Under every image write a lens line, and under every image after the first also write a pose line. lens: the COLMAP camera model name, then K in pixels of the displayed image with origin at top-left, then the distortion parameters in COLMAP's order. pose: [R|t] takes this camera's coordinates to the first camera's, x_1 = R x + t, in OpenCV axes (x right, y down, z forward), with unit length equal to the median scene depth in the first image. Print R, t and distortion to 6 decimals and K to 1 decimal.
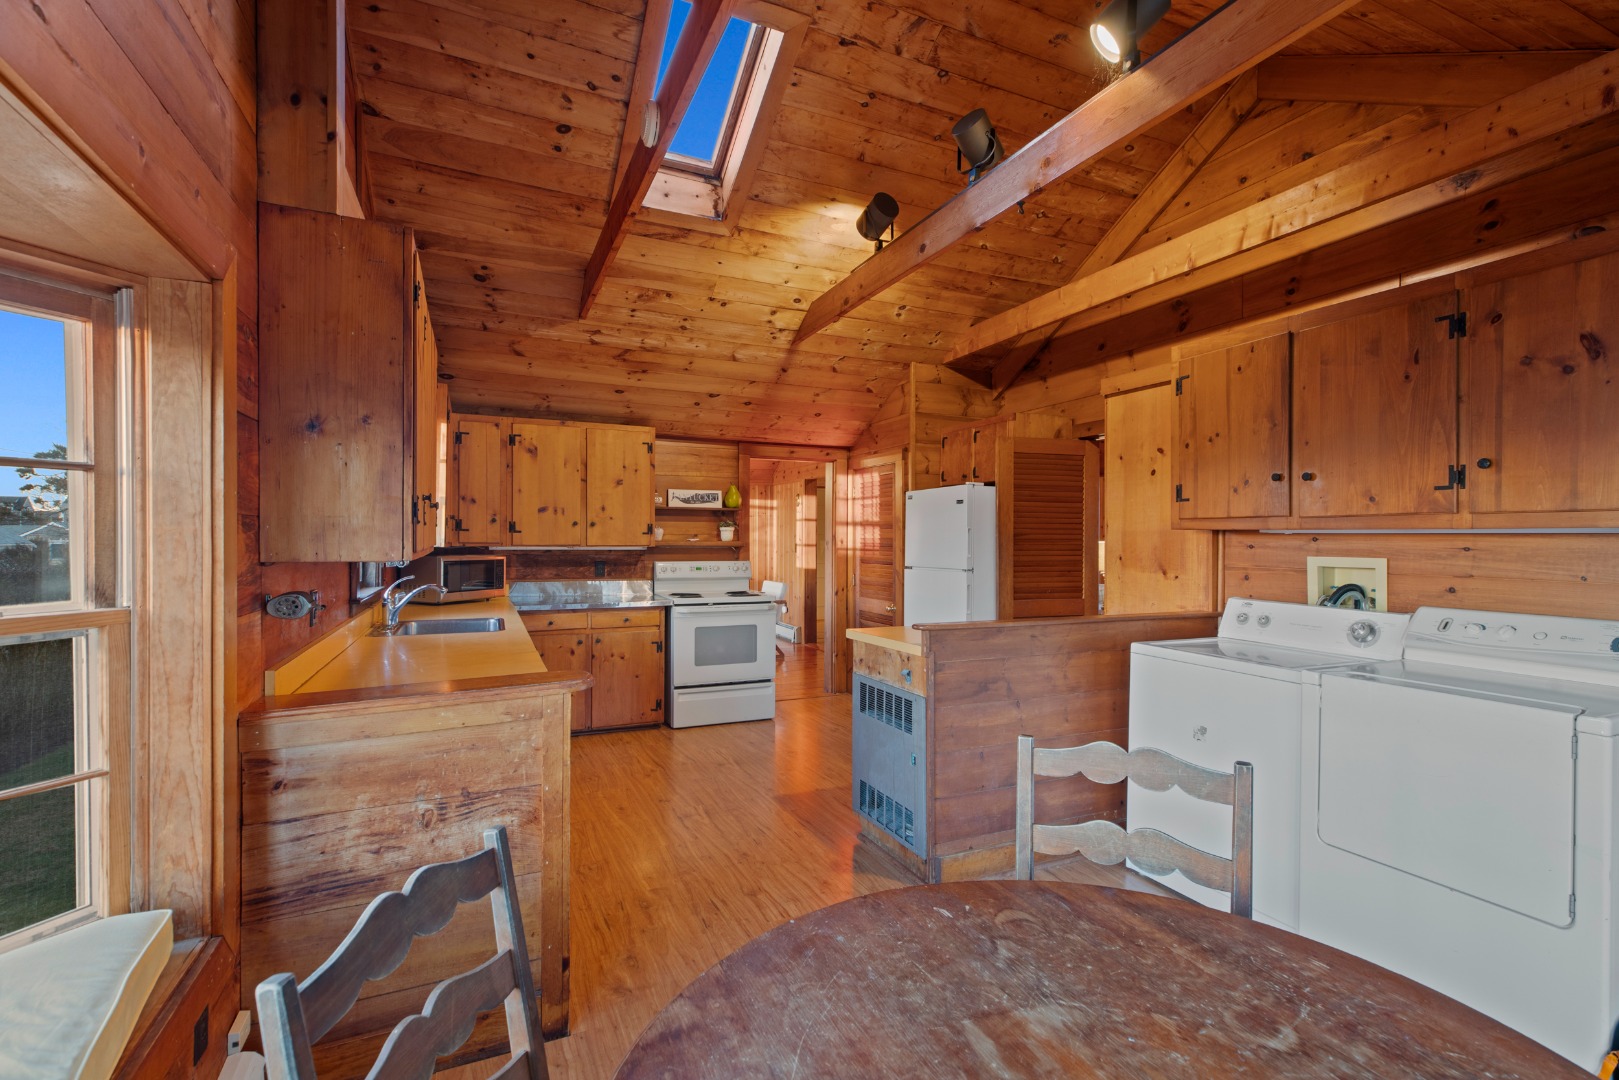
lens RADIAL K [[723.9, 0, 784.9], [0, 723.9, 542.0], [0, 0, 1]] dist [0.000248, 0.000212]
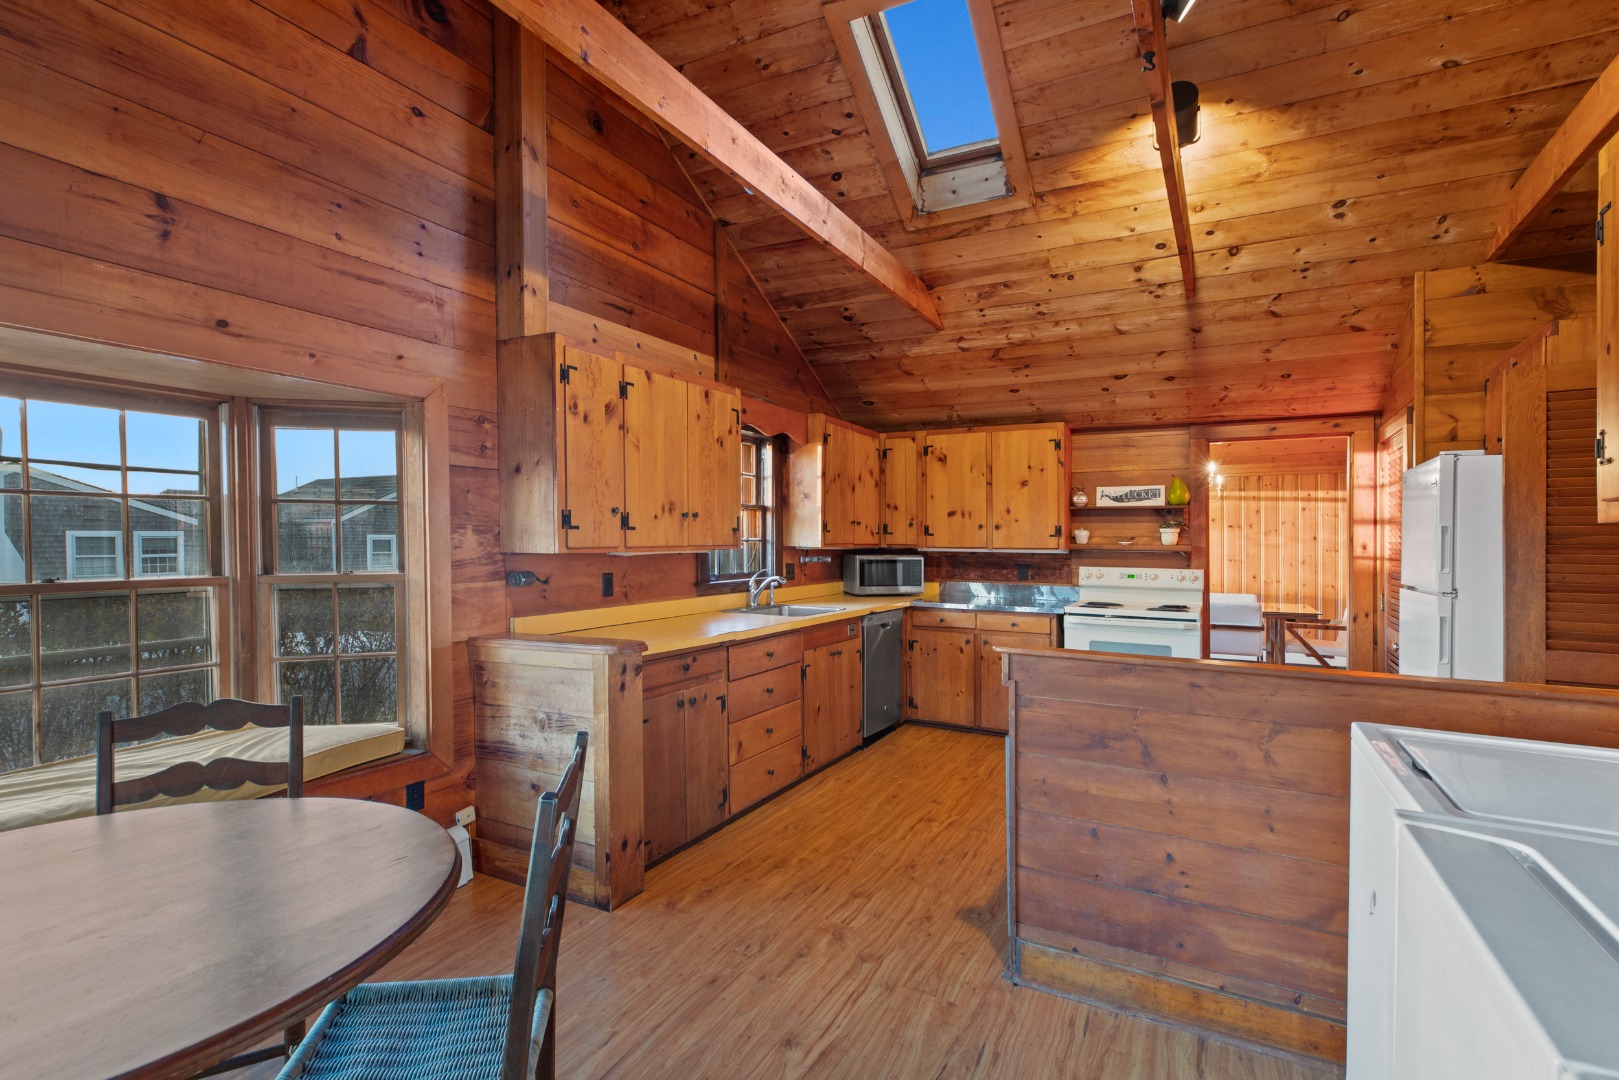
lens RADIAL K [[732.9, 0, 826.2], [0, 732.9, 550.9], [0, 0, 1]] dist [0.000739, 0.000390]
pose [[0.628379, 0.012012, -0.777814, 0.401015], [-0.007119, 0.999928, 0.009691, 0.000669], [0.777875, -0.000553, 0.628419, 0.187052]]
